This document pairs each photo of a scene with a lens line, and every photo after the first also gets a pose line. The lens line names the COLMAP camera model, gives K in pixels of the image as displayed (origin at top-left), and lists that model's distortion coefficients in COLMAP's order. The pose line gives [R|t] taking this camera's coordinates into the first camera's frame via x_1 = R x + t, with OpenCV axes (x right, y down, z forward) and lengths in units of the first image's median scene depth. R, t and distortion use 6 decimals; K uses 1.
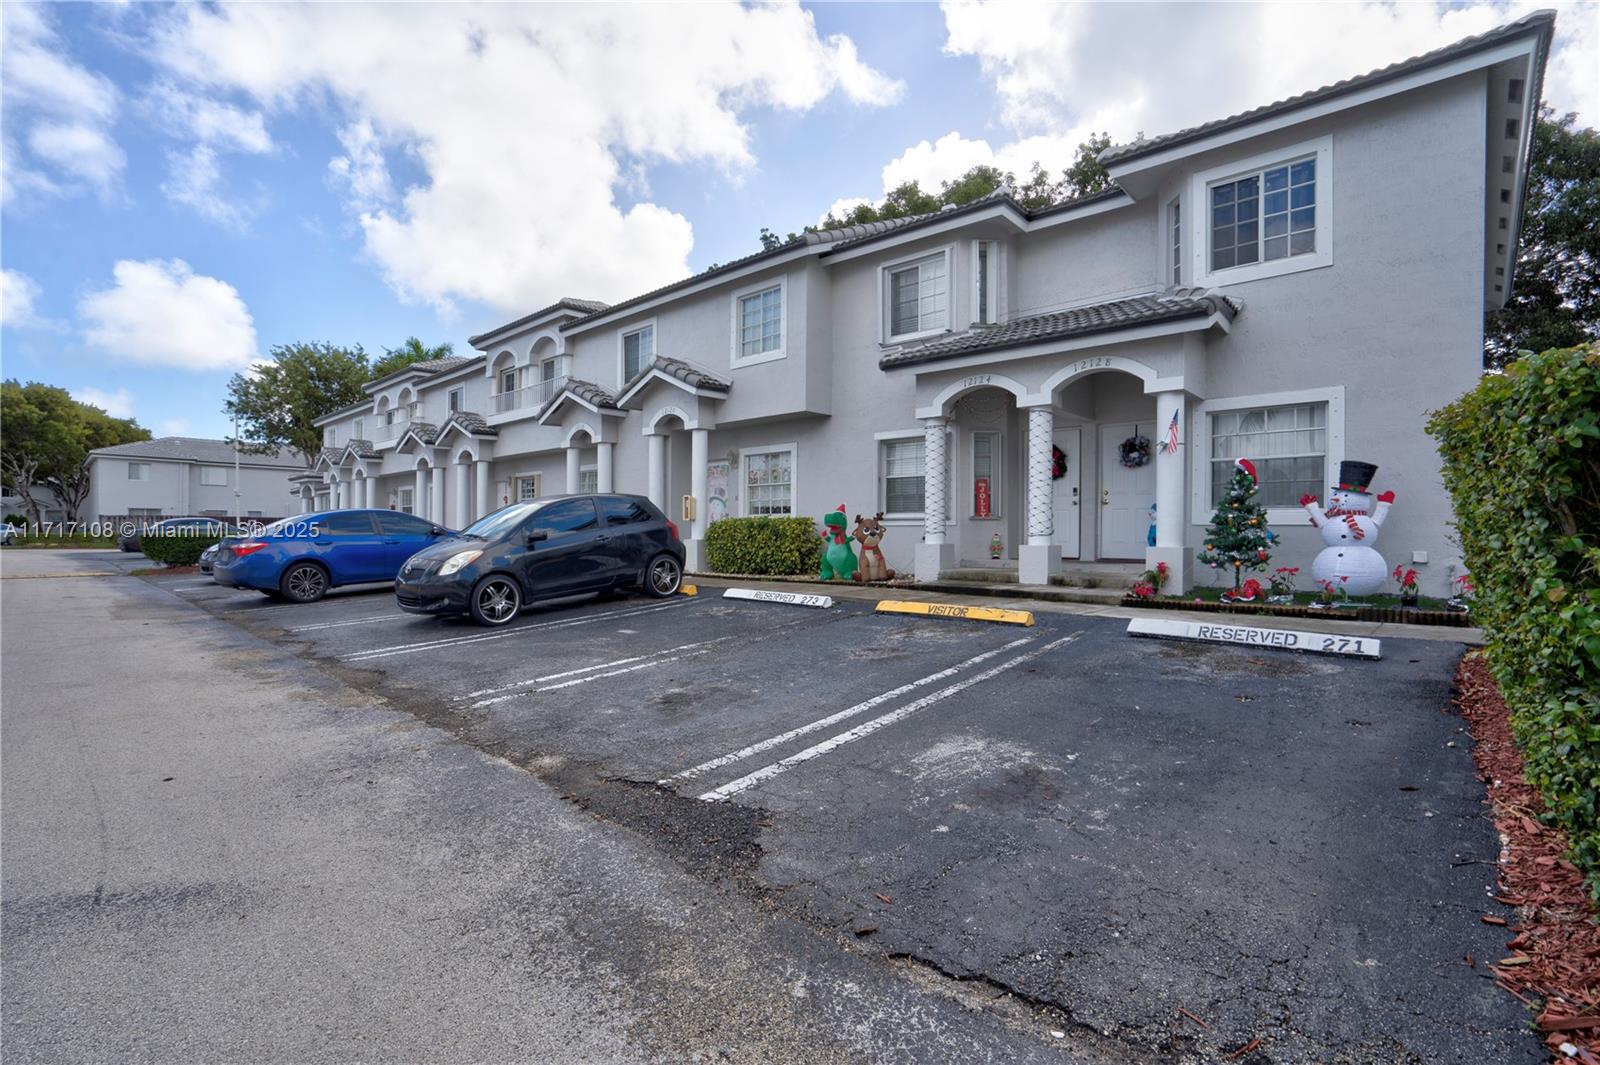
lens RADIAL K [[745.1, 0, 808.8], [0, 745.1, 544.3], [0, 0, 1]] dist [-0.057949, 0.021331]
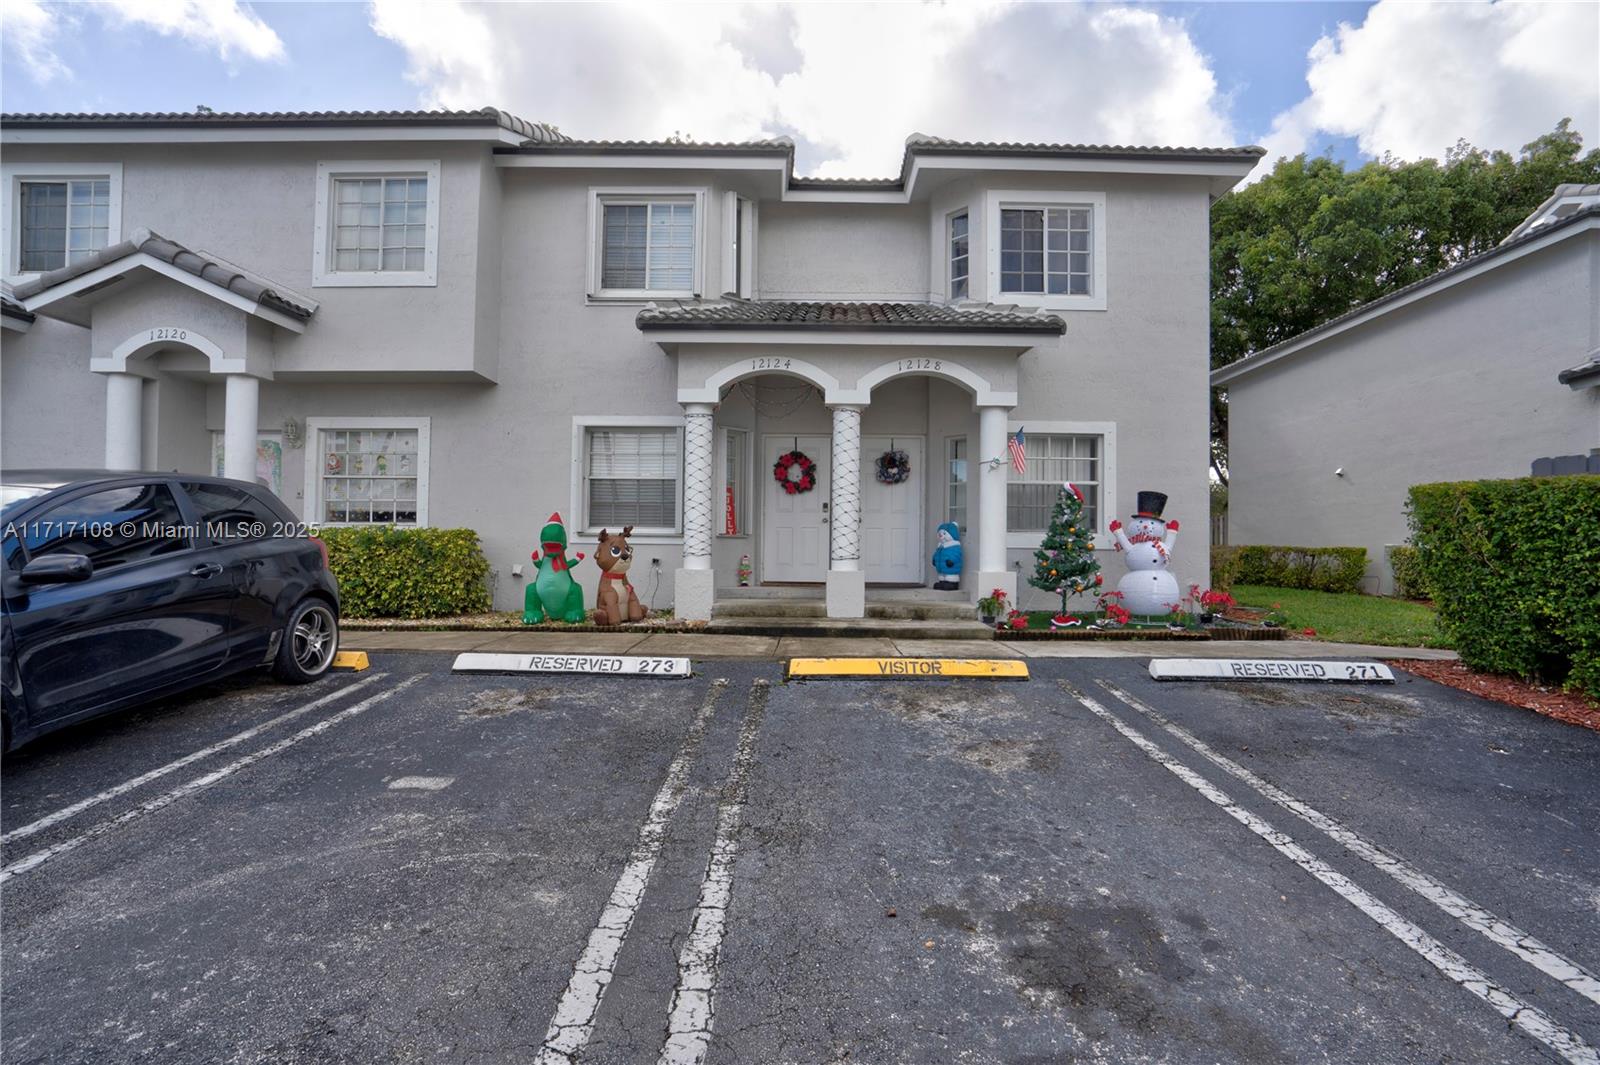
lens RADIAL K [[745.1, 0, 808.8], [0, 745.1, 544.3], [0, 0, 1]] dist [-0.057949, 0.021331]
pose [[0.743375, 0.008987, 0.668814, -0.255566], [0.003097, 0.999853, -0.016877, -0.012789], [-0.668868, 0.014618, 0.743238, 0.359107]]
